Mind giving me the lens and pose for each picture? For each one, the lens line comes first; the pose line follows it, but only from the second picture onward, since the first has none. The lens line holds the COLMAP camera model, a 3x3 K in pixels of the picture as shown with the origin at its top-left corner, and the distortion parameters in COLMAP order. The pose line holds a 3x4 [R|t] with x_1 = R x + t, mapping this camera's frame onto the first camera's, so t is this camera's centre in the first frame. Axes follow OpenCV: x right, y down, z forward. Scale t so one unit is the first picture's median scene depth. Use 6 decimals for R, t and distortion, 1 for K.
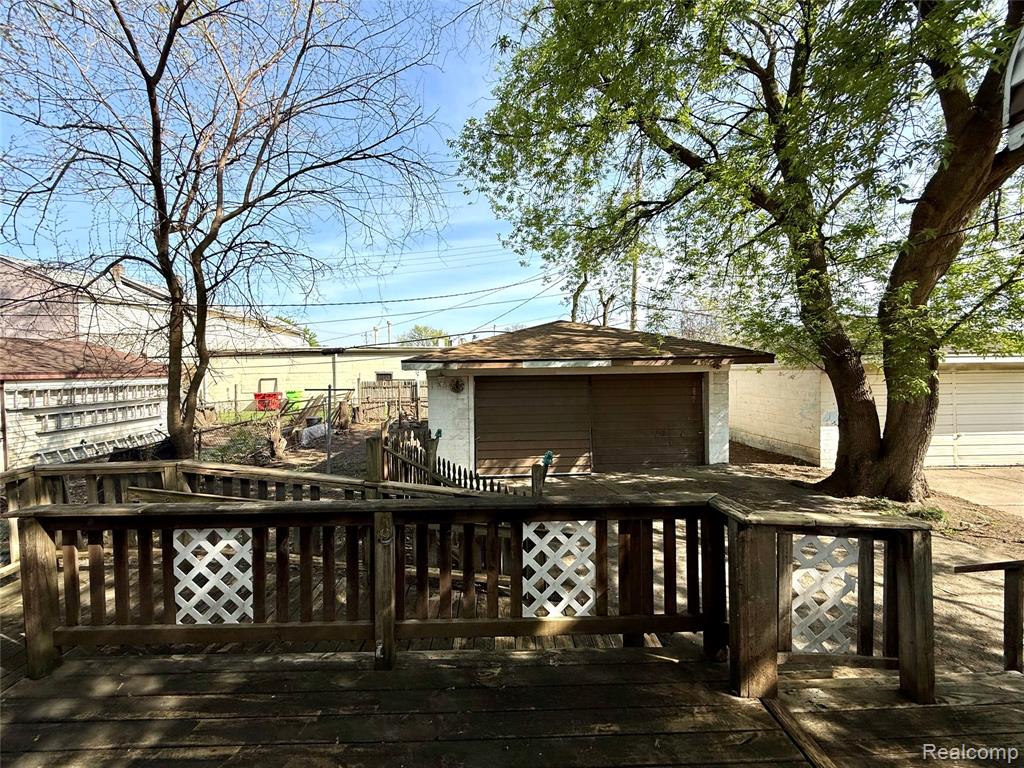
lens RADIAL K [[409.0, 0, 507.5], [0, 409.0, 378.8], [0, 0, 1]] dist [0.001471, -0.000575]
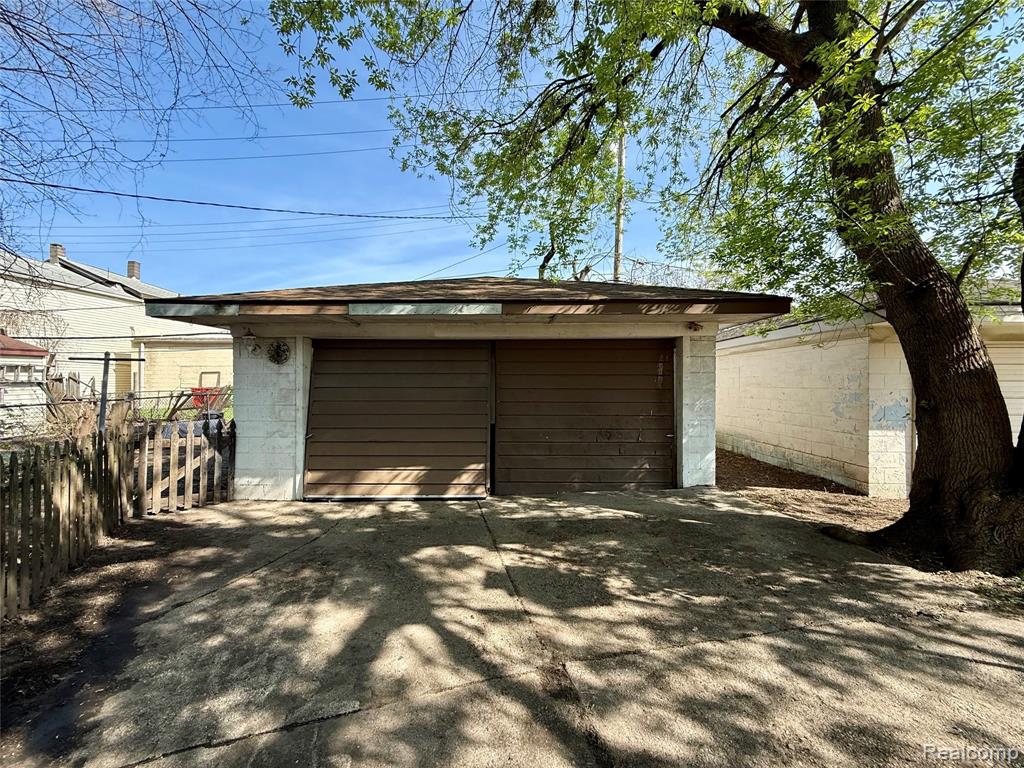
lens RADIAL K [[409.0, 0, 505.8], [0, 409.0, 381.6], [0, 0, 1]] dist [0.001471, -0.000575]
pose [[0.998795, 0.014876, -0.046768, 0.260464], [-0.015640, 0.999750, -0.015993, 0.066150], [0.046519, 0.016705, 0.998778, 0.377516]]
